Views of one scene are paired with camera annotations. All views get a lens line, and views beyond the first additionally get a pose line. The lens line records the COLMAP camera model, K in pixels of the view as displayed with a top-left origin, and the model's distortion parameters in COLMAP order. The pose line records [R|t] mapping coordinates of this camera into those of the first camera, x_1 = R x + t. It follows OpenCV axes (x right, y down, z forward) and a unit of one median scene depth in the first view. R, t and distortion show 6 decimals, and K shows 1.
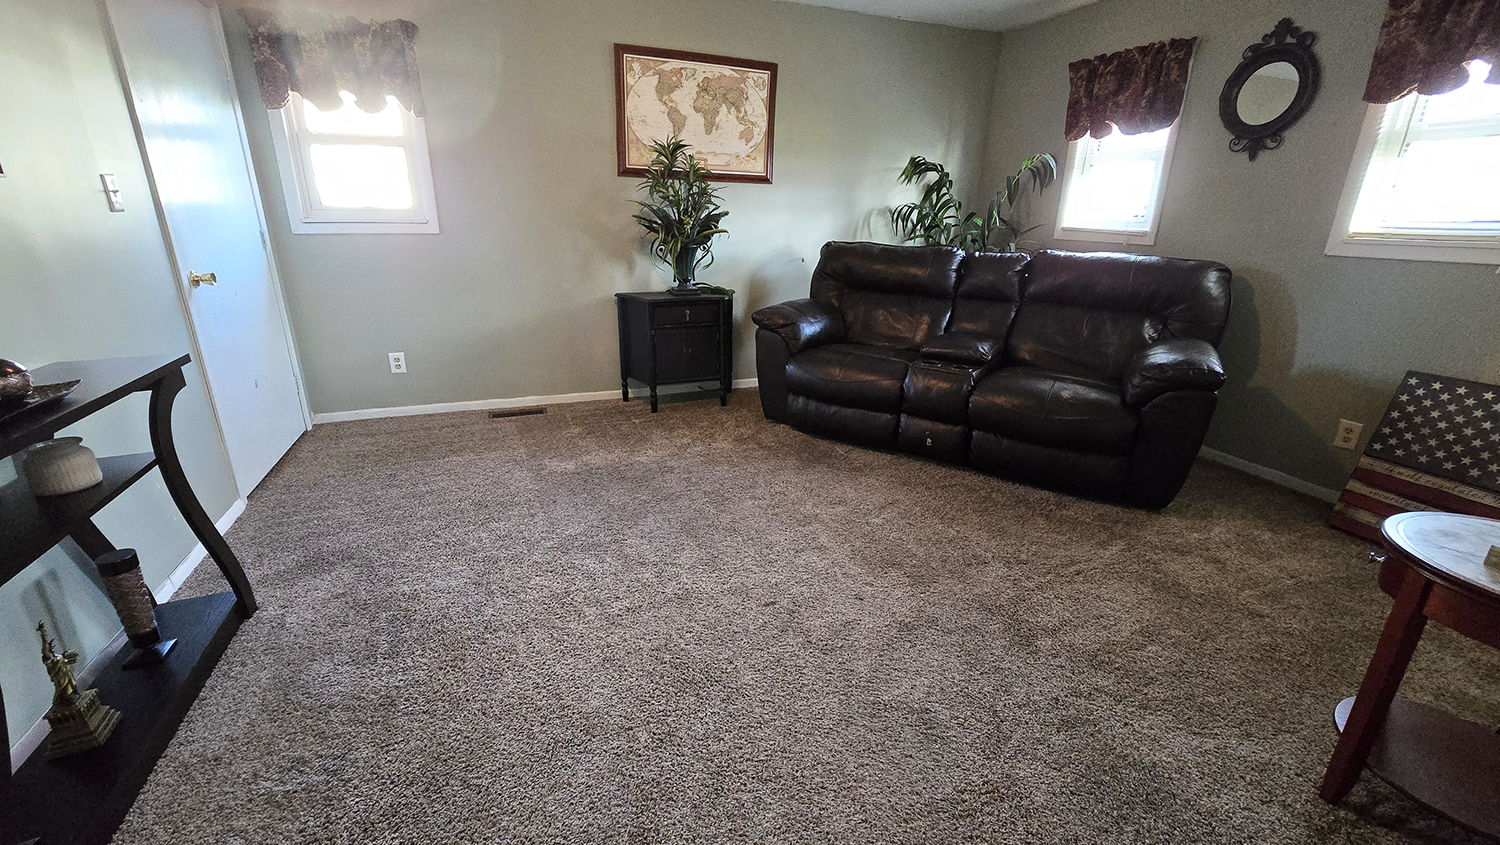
lens RADIAL K [[614.8, 0, 735.6], [0, 614.8, 422.2], [0, 0, 1]] dist [-0.001175, 0.000101]
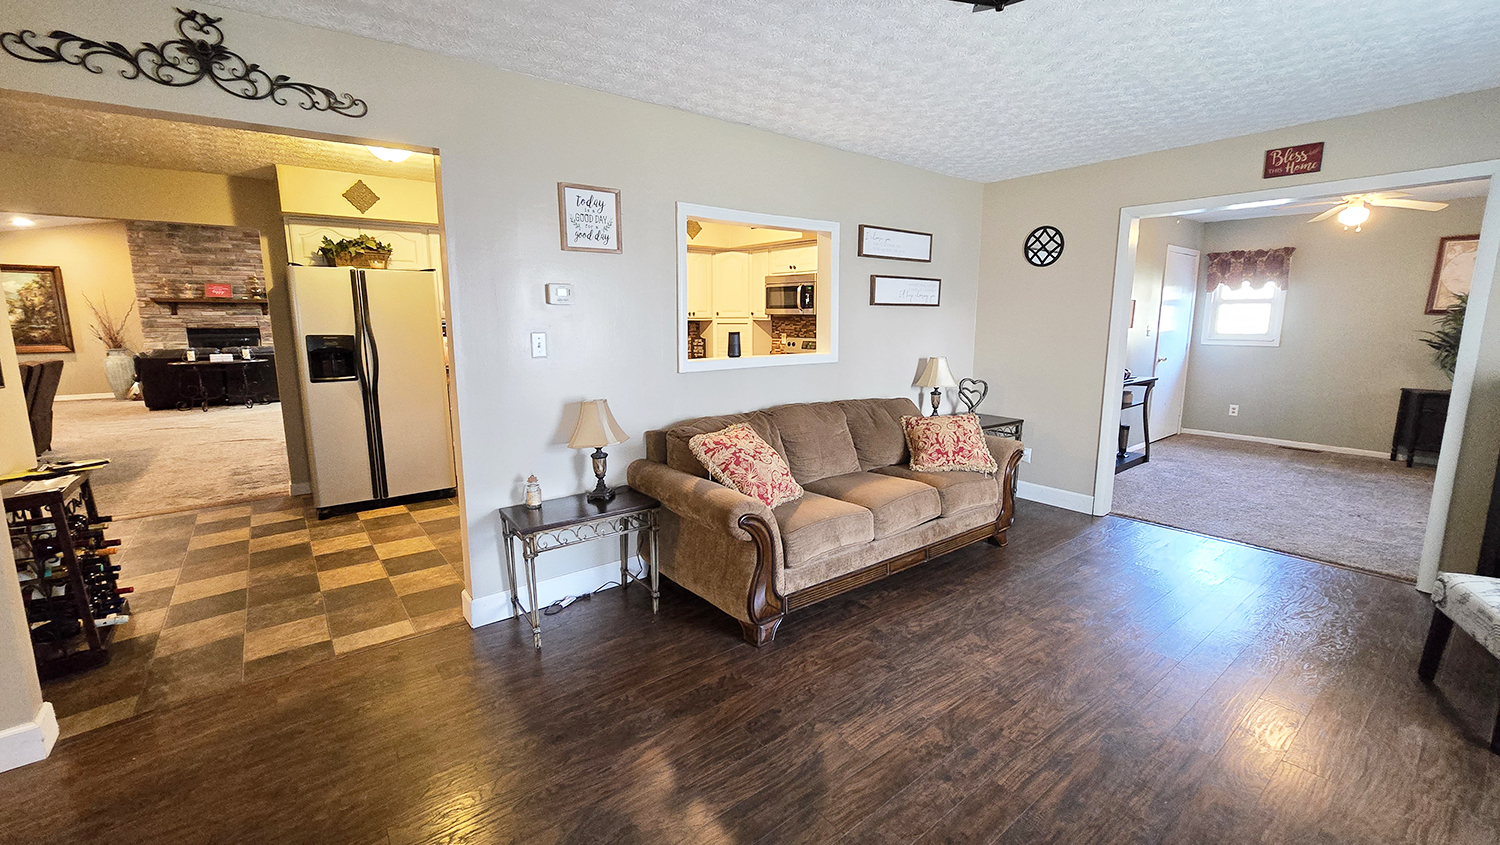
lens RADIAL K [[616.0, 0, 748.1], [0, 616.0, 417.9], [0, 0, 1]] dist [-0.007653, 0.002312]
pose [[0.329955, 0.142376, -0.933198, 0.720964], [-0.296369, 0.954202, 0.040792, 0.289088], [0.896268, 0.263111, 0.357039, -1.005229]]
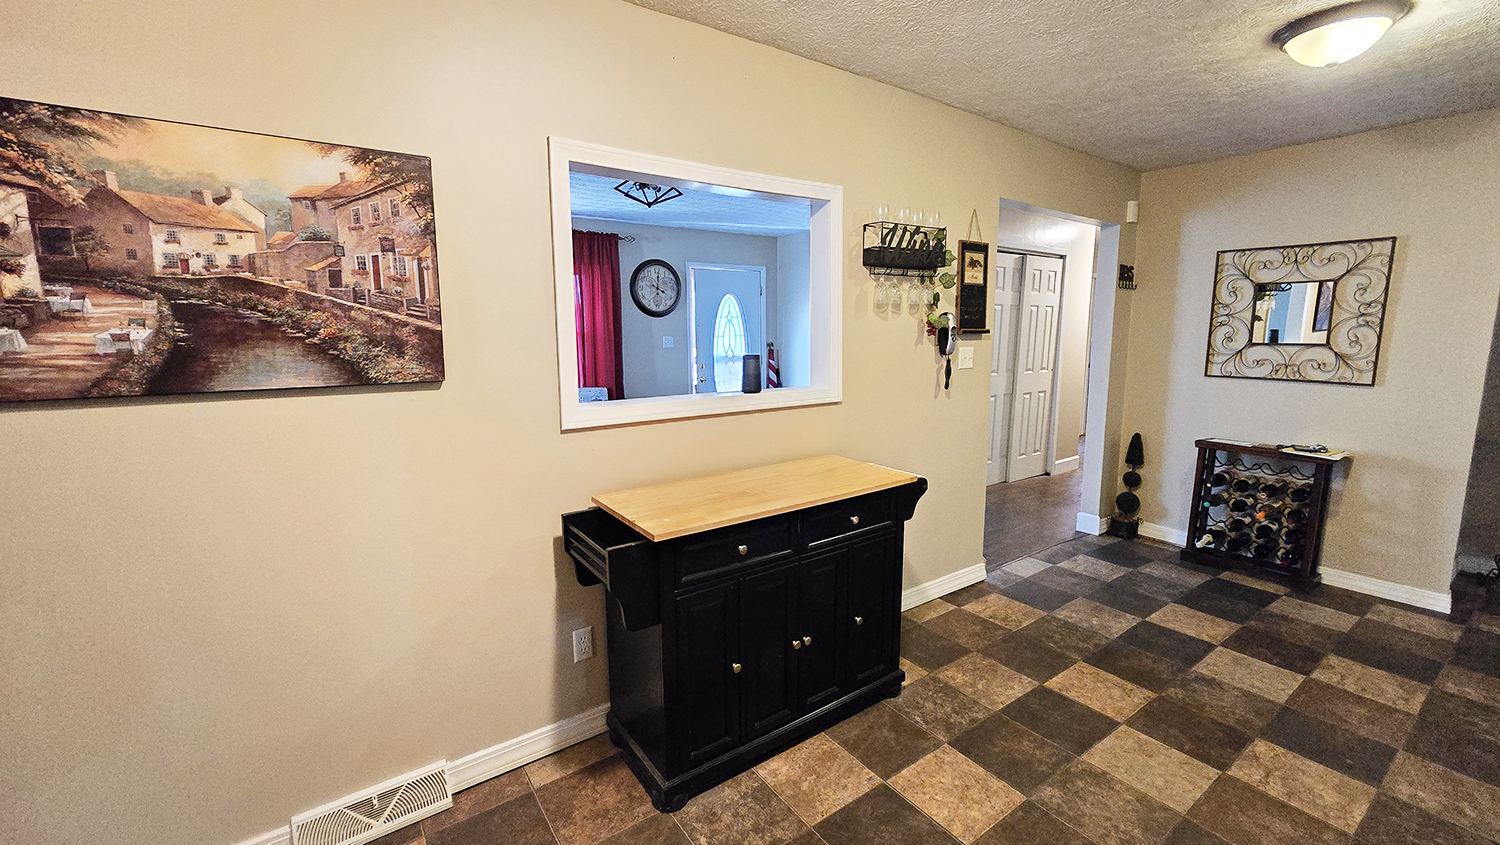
lens RADIAL K [[618.4, 0, 748.0], [0, 618.4, 420.5], [0, 0, 1]] dist [-0.011165, 0.003889]
pose [[-0.287105, -0.156473, 0.945033, -0.827113], [0.307160, 0.919433, 0.245551, 0.103249], [-0.907317, 0.360775, -0.215911, -0.542533]]
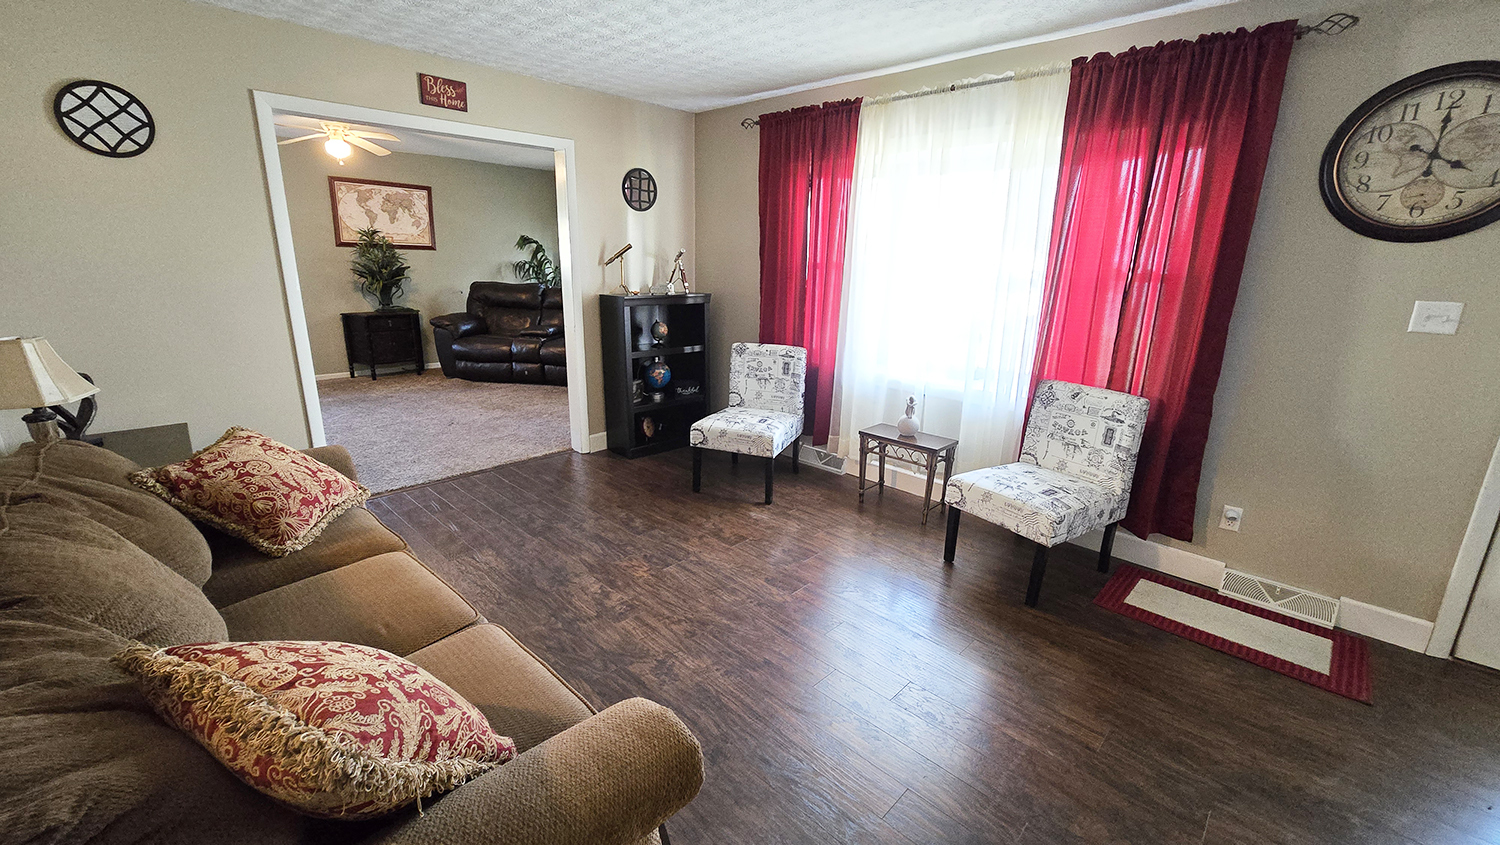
lens RADIAL K [[616.0, 0, 748.1], [0, 616.0, 417.9], [0, 0, 1]] dist [-0.007653, 0.002312]
pose [[0.892958, -0.106373, 0.437391, 0.038412], [0.131602, 0.990916, -0.027684, 0.282937], [-0.430472, 0.082283, 0.898845, -1.027431]]
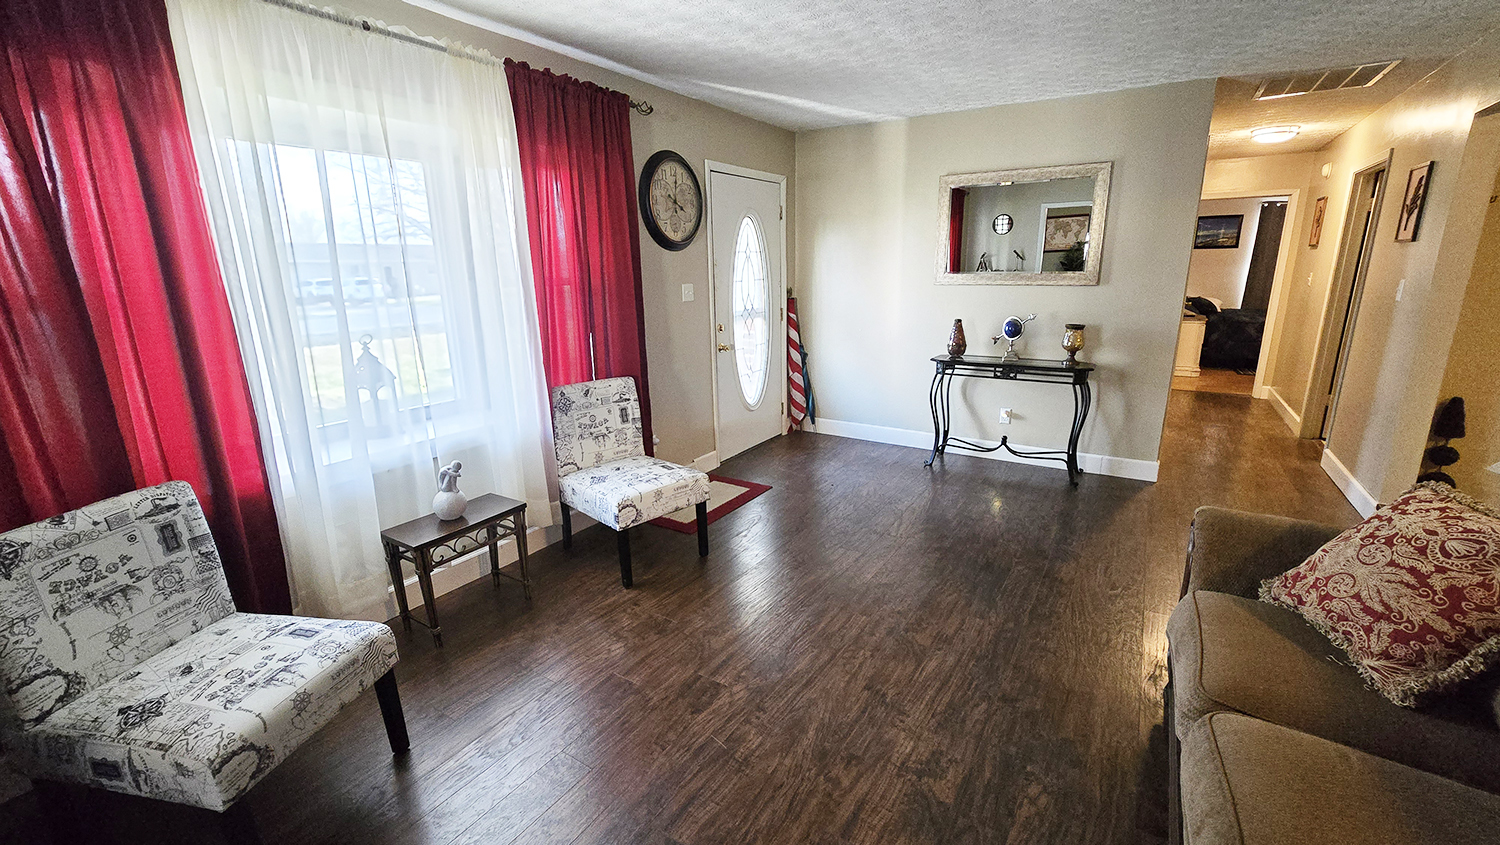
lens RADIAL K [[618.4, 0, 748.0], [0, 618.4, 420.5], [0, 0, 1]] dist [-0.011165, 0.003889]
pose [[-0.616598, -0.190809, 0.763805, -0.030178], [0.262193, 0.865030, 0.427758, 0.018690], [-0.742335, 0.464019, -0.483347, -0.246841]]
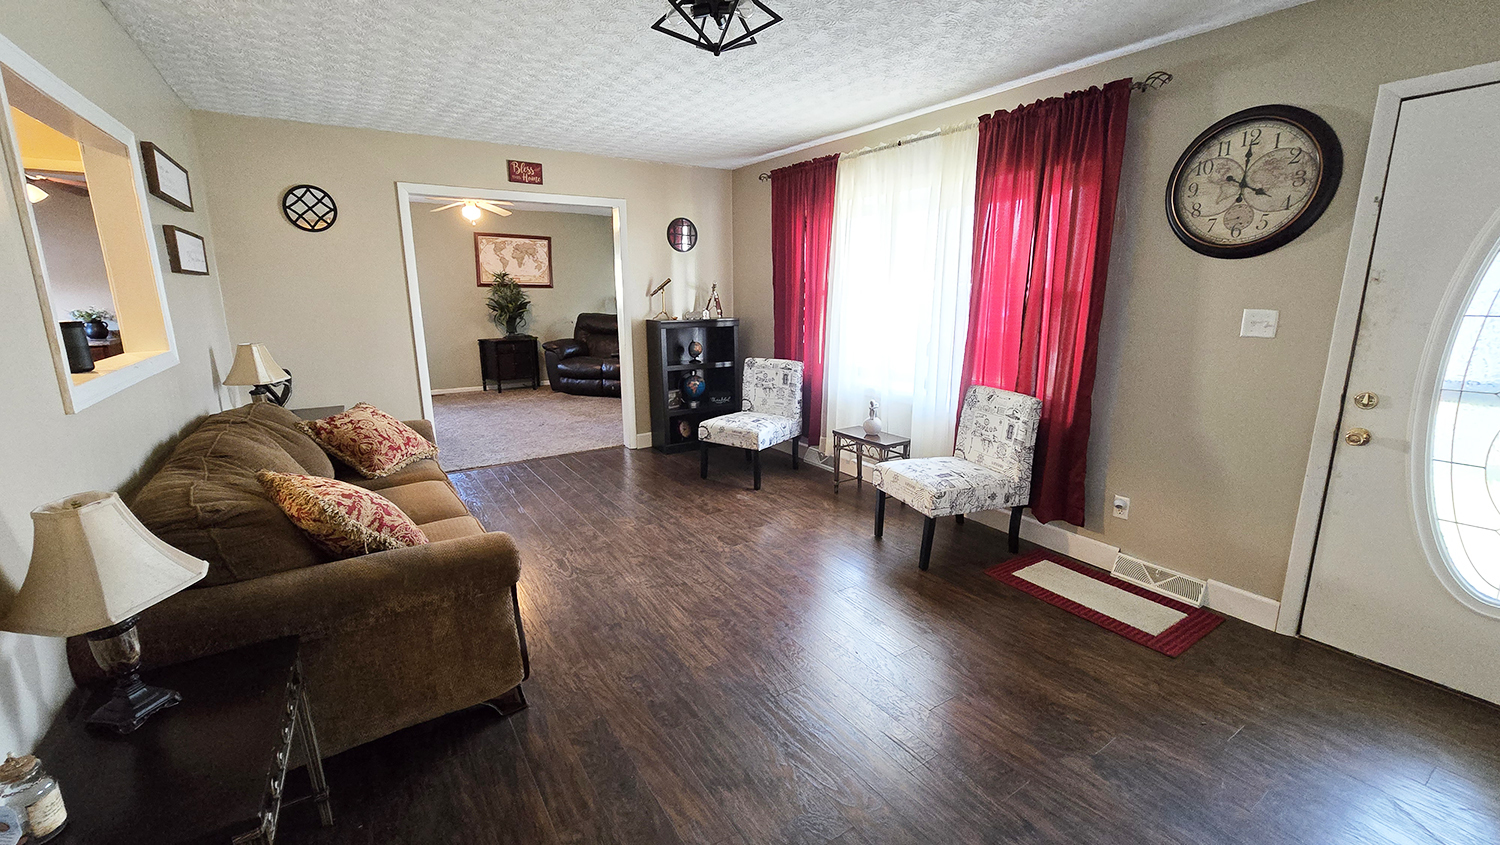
lens RADIAL K [[616.0, 0, 748.1], [0, 616.0, 417.9], [0, 0, 1]] dist [-0.007653, 0.002312]
pose [[0.968752, -0.062635, 0.239993, 0.190687], [0.089555, 0.990647, -0.102950, 0.378655], [-0.231300, 0.121226, 0.965300, -1.293659]]
